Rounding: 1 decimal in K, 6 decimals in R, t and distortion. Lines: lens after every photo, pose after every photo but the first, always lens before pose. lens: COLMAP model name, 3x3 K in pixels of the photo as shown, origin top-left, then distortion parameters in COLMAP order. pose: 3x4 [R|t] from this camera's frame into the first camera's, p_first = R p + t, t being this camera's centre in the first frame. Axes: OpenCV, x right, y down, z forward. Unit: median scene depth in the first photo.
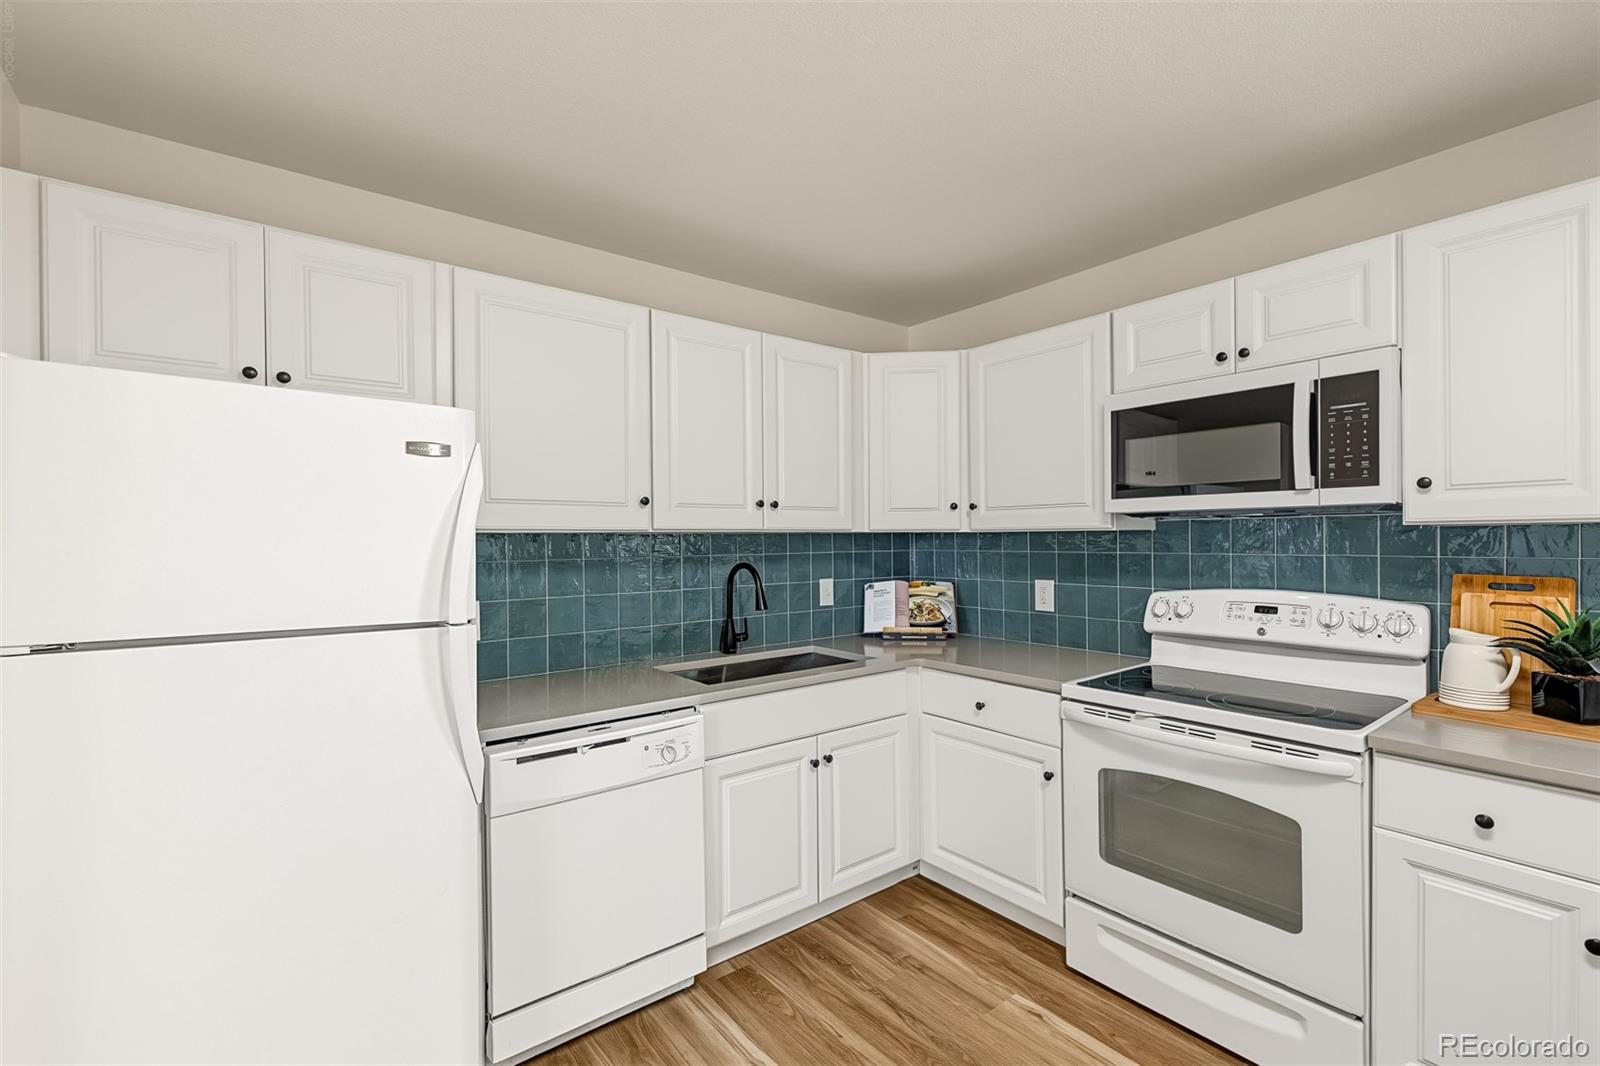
lens RADIAL K [[686.2, 0, 802.5], [0, 686.2, 541.3], [0, 0, 1]] dist [0.008374, -0.002039]
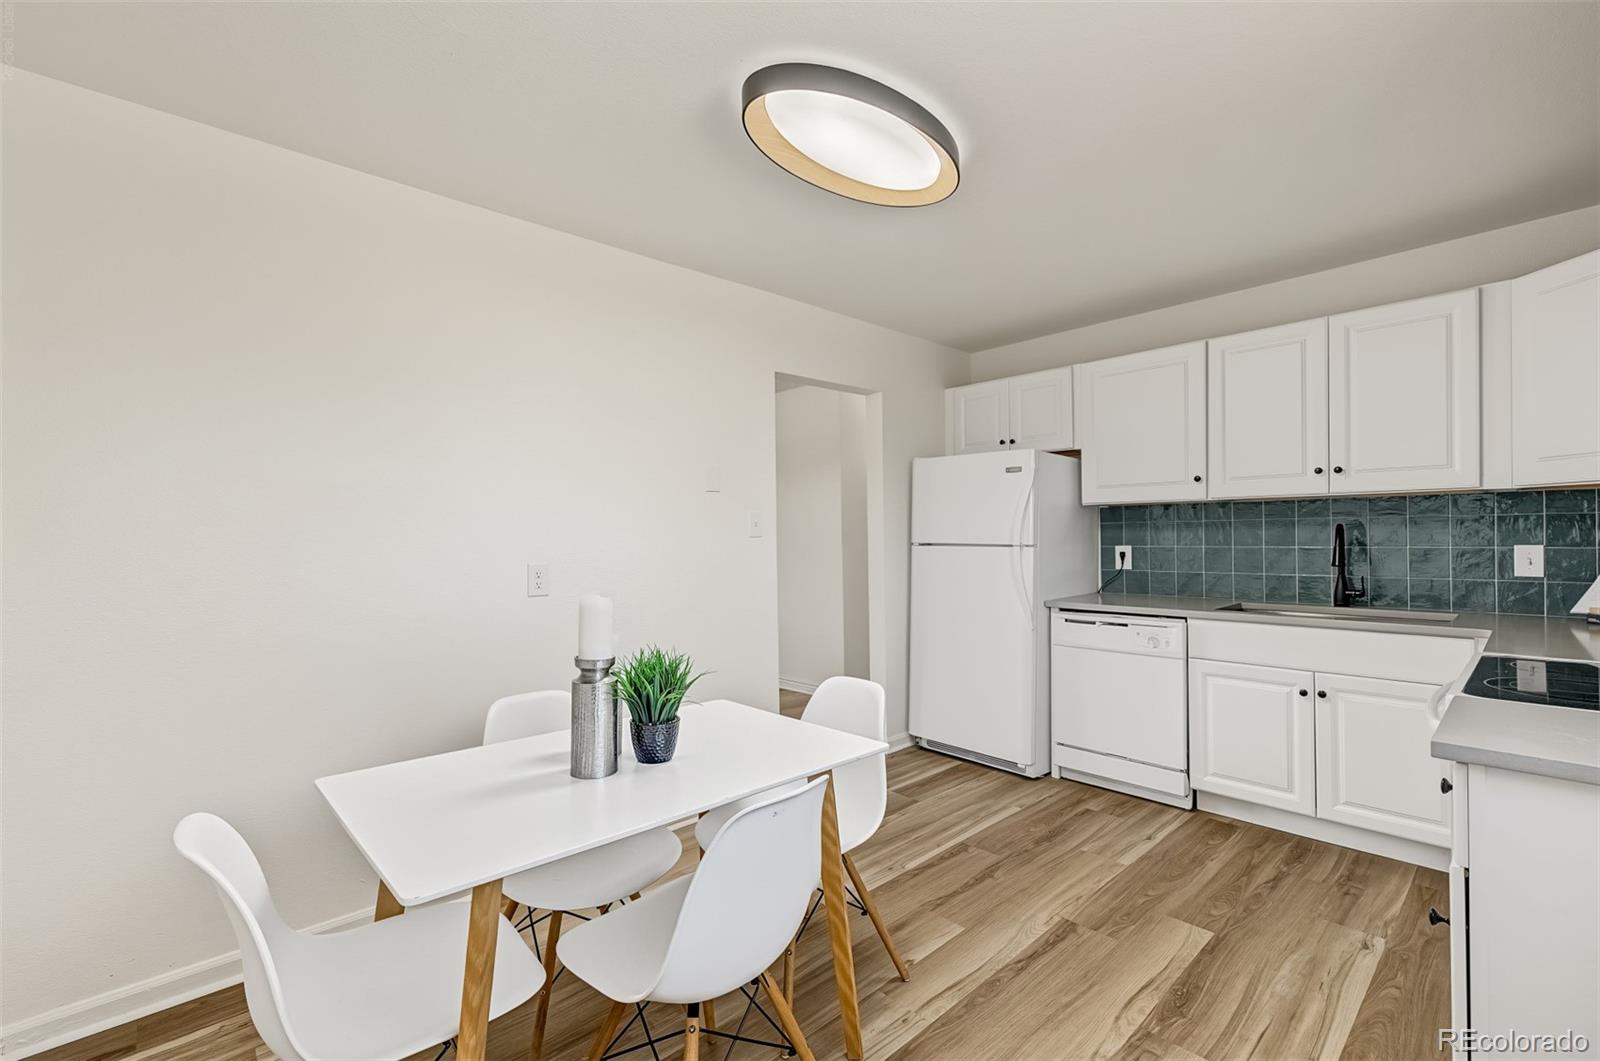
lens RADIAL K [[686.2, 0, 804.3], [0, 686.2, 528.1], [0, 0, 1]] dist [0.008374, -0.002039]
pose [[0.101670, -0.000085, -0.994818, 1.088797], [0.009642, 0.999953, 0.000900, 0.033732], [0.994771, -0.009683, 0.101666, 0.040747]]
